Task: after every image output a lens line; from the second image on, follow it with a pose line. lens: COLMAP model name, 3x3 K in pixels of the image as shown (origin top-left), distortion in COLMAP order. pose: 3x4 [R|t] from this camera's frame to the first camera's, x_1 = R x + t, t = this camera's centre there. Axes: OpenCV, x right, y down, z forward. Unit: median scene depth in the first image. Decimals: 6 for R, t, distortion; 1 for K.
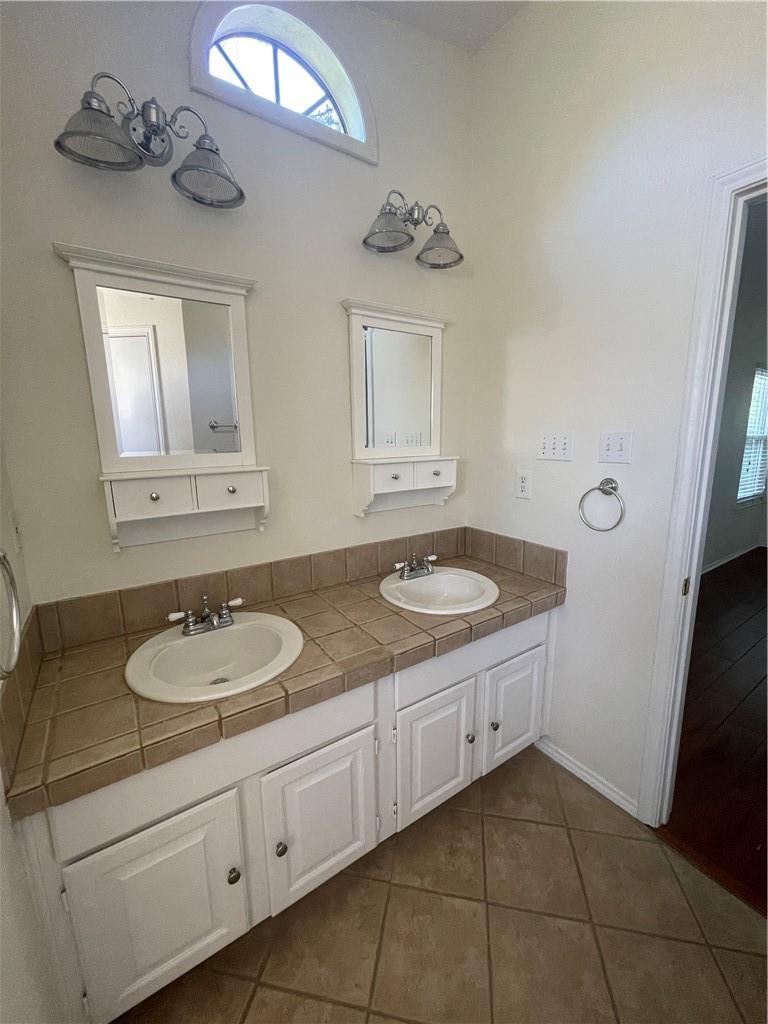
lens RADIAL K [[412.8, 0, 387.2], [0, 412.8, 508.1], [0, 0, 1]] dist [-0.002666, 0.000576]
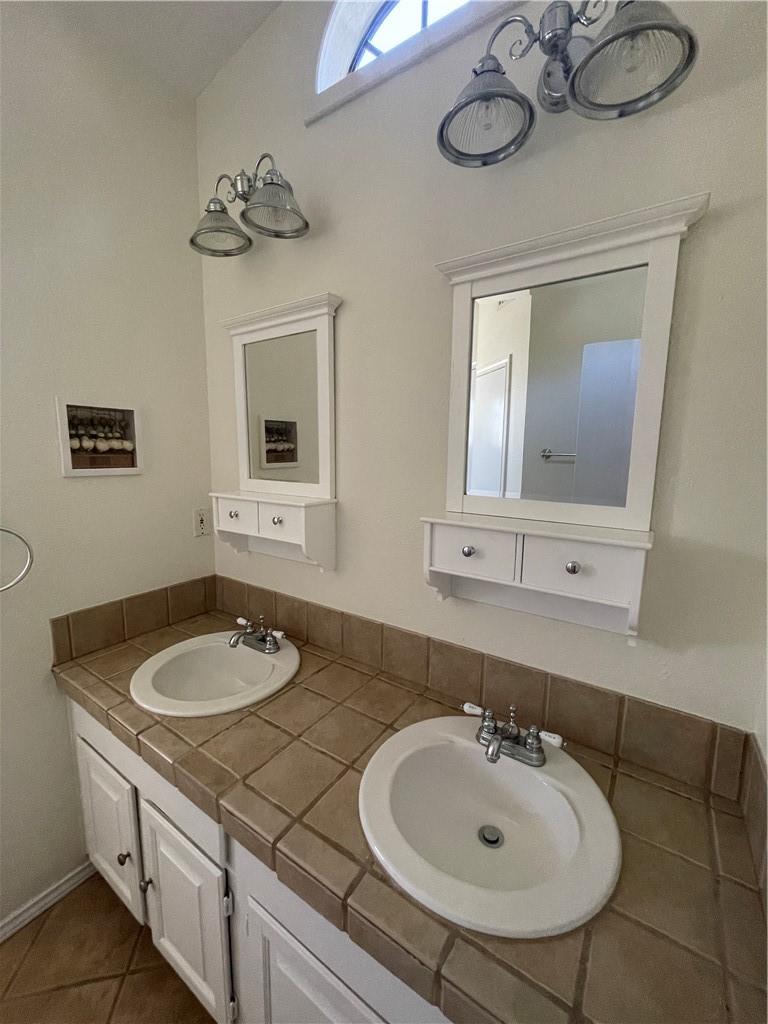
lens RADIAL K [[412.8, 0, 385.2], [0, 412.8, 509.7], [0, 0, 1]] dist [-0.002666, 0.000576]
pose [[0.368338, 0.149754, -0.917552, 0.579986], [-0.186505, 0.978781, 0.084877, -0.192219], [0.910793, 0.139864, 0.388452, 0.803636]]
